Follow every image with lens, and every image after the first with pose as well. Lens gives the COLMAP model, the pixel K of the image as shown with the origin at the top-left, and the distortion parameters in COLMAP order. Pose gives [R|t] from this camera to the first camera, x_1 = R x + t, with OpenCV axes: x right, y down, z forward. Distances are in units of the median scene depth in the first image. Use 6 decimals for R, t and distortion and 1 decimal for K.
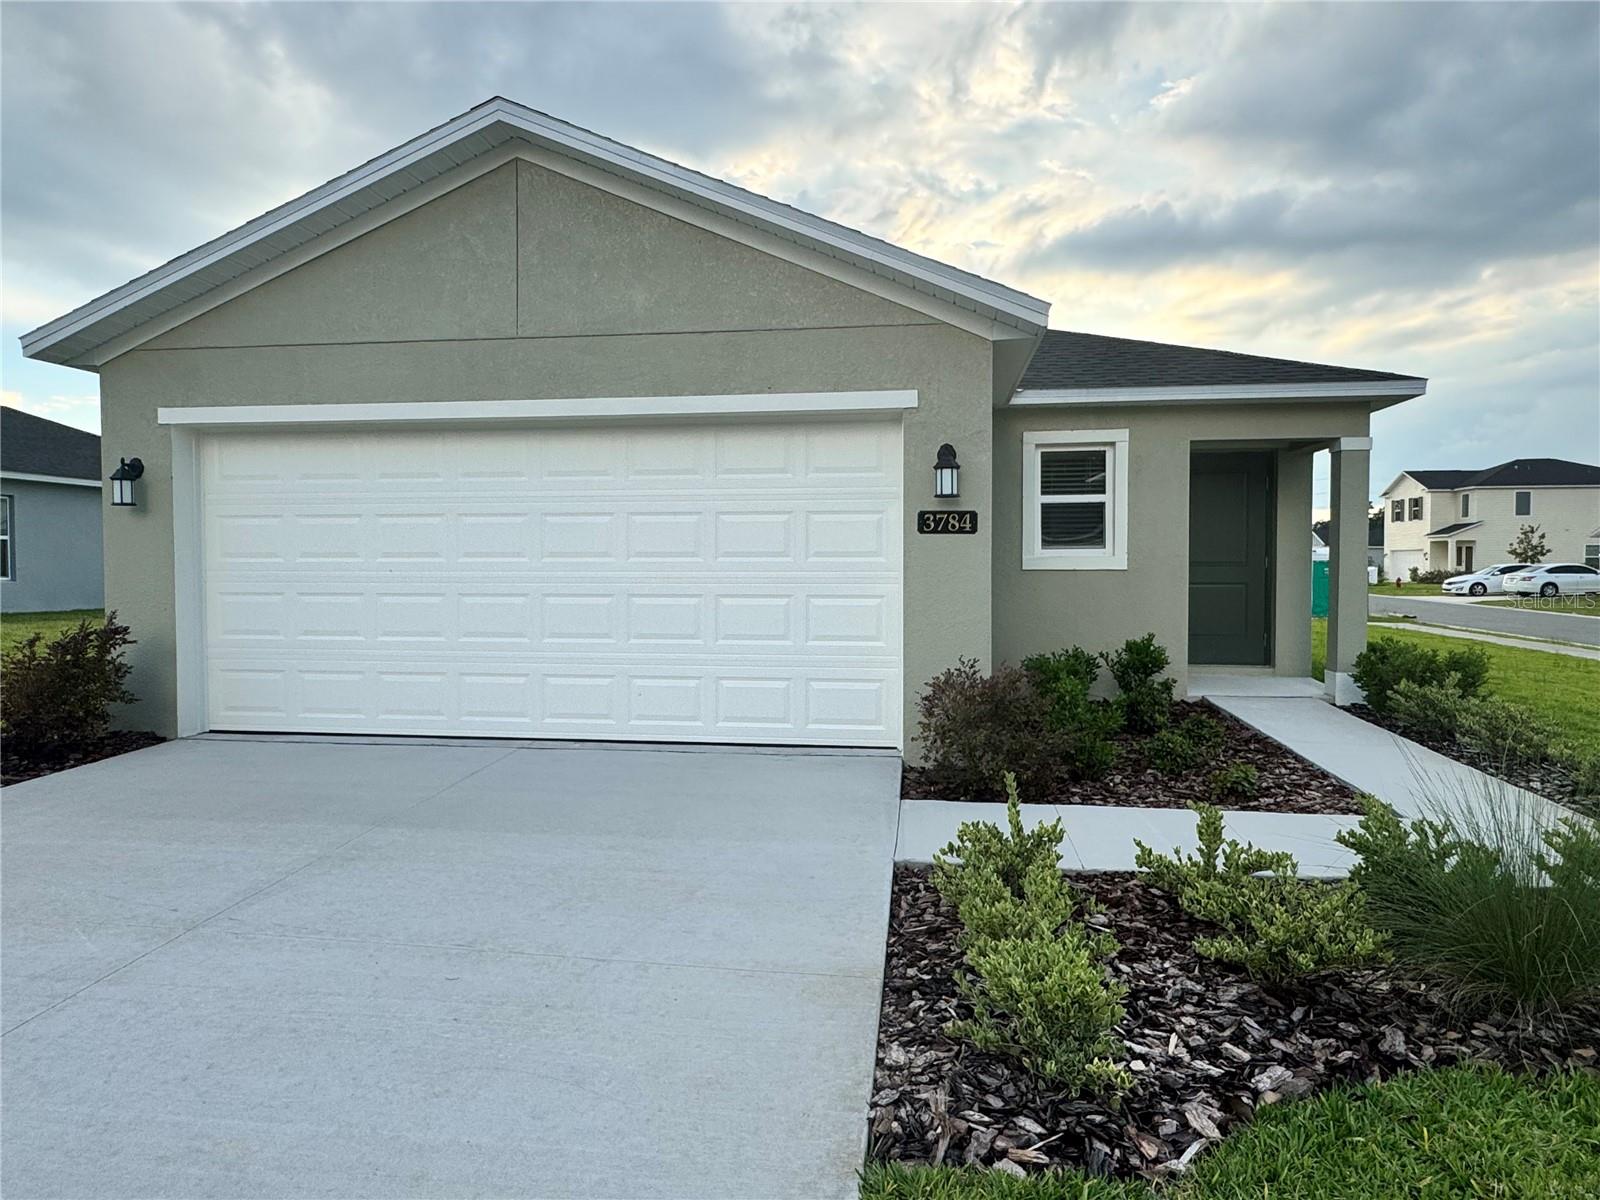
lens RADIAL K [[1020.3, 0, 792.7], [0, 1020.3, 598.2], [0, 0, 1]] dist [0.000169, 0.000476]
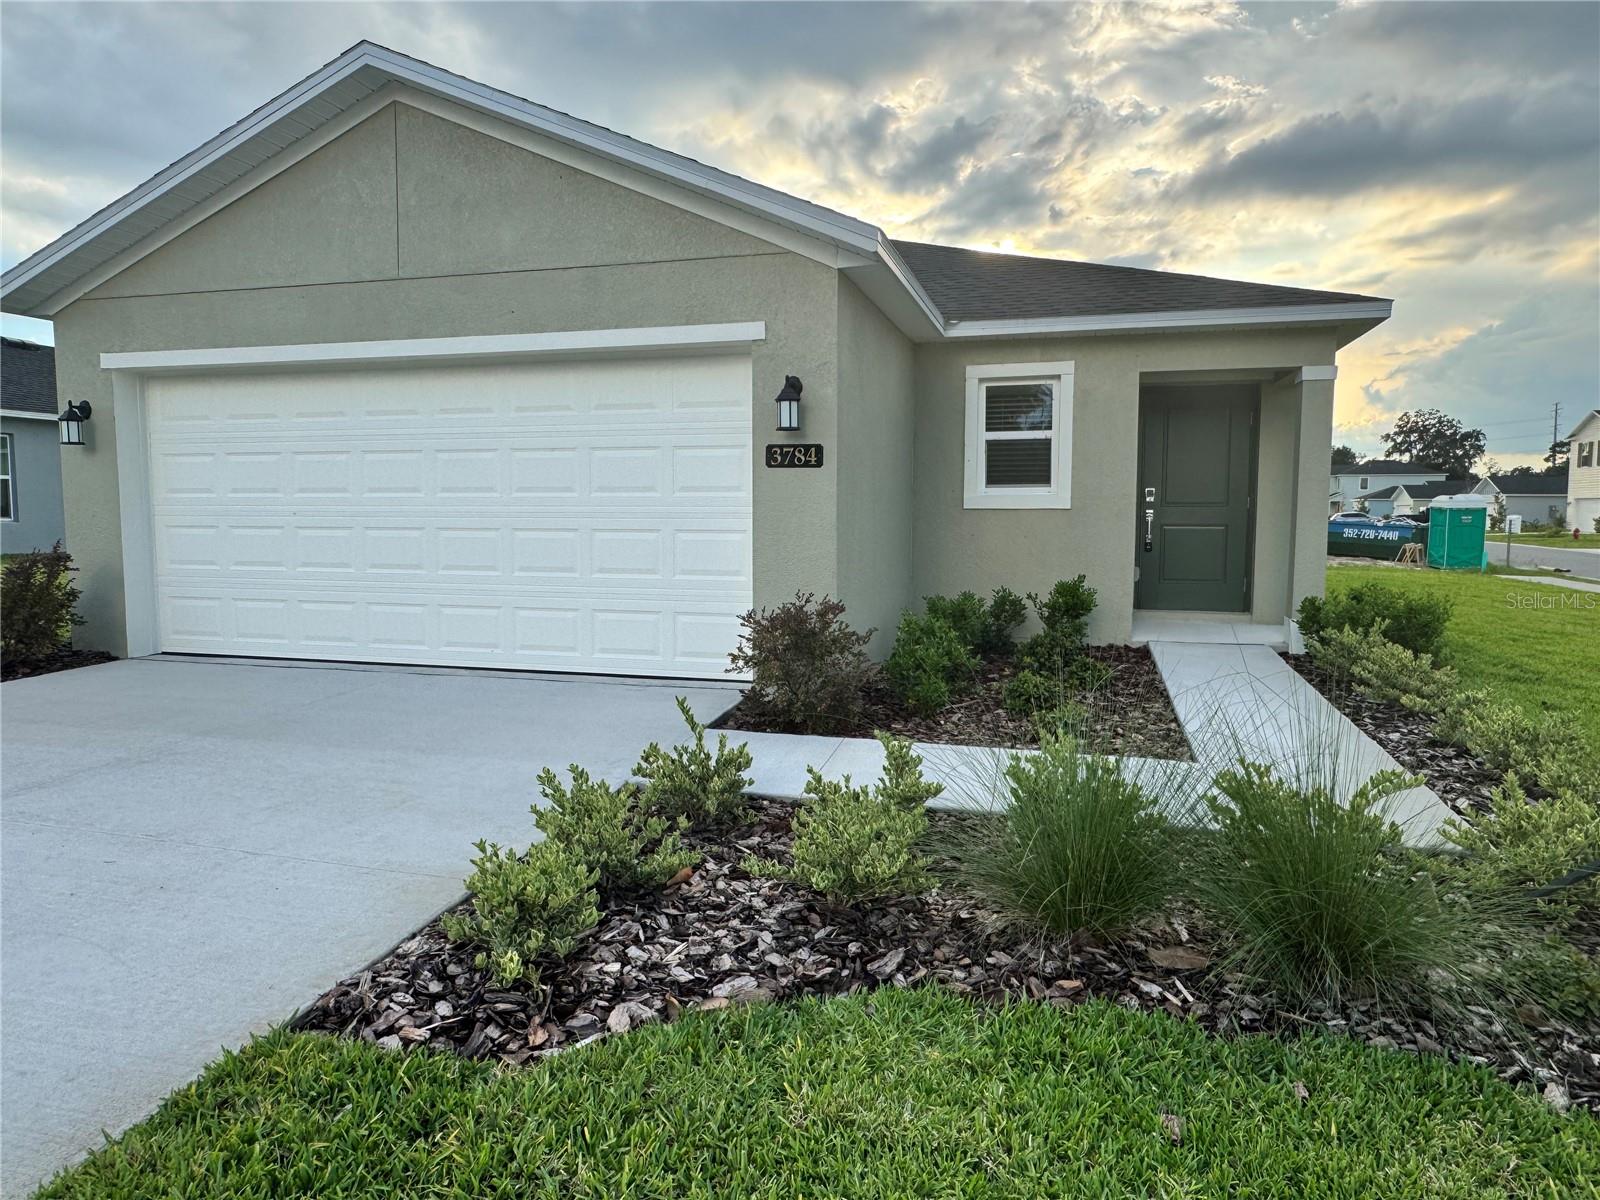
lens RADIAL K [[1028.7, 0, 800.0], [0, 1028.7, 600.0], [0, 0, 1]] dist [0.000184, 0.001027]
pose [[0.991042, 0.014798, -0.132730, 0.271057], [-0.008002, 0.998636, 0.051588, 0.012725], [0.133313, -0.050064, 0.989809, 0.004657]]
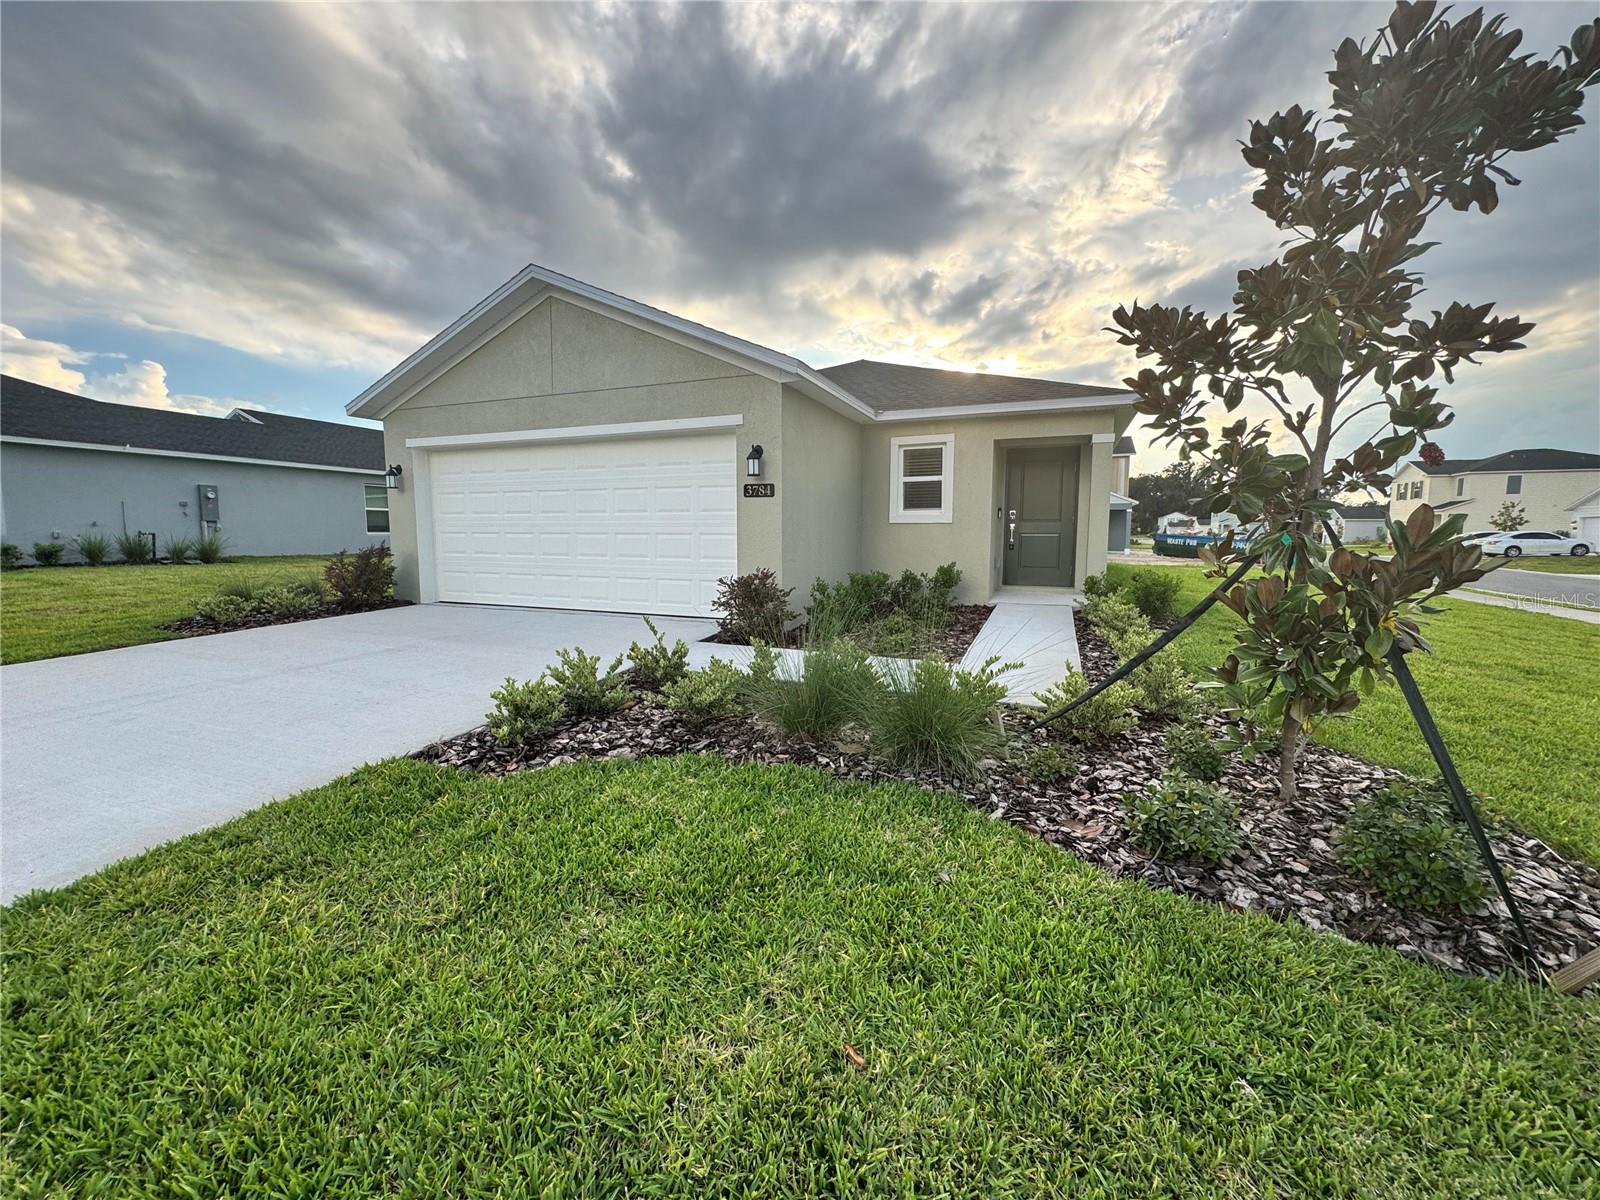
lens RADIAL K [[644.5, 0, 800.0], [0, 644.5, 600.0], [0, 0, 1]] dist [-0.000425, -0.000349]
pose [[0.969386, 0.029557, -0.243755, 0.458229], [-0.012108, 0.997275, 0.072773, 0.028622], [0.245242, -0.067594, 0.967103, -0.055044]]
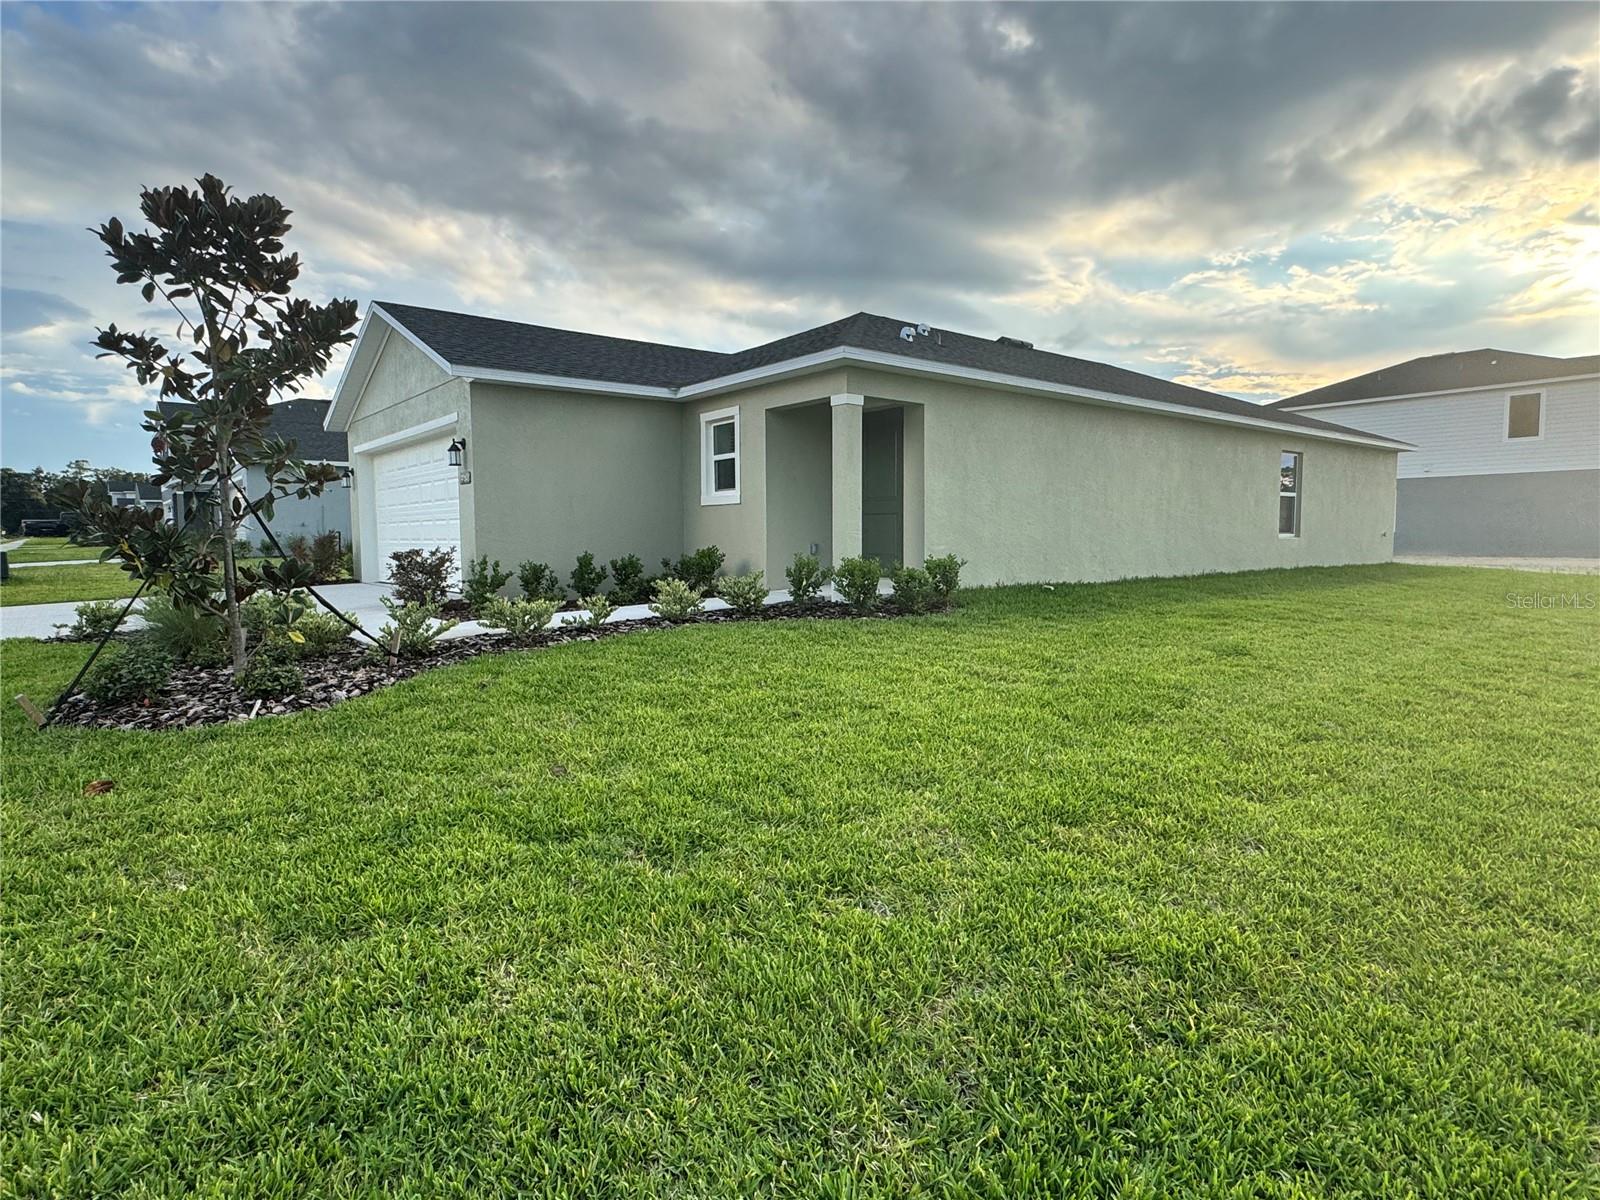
lens RADIAL K [[876.9, 0, 786.8], [0, 876.9, 644.7], [0, 0, 1]] dist [-0.013001, 0.003512]
pose [[0.727018, 0.080750, -0.681854, 1.646166], [-0.015701, 0.994756, 0.101065, 0.058780], [0.686439, -0.062770, 0.724473, 0.167100]]
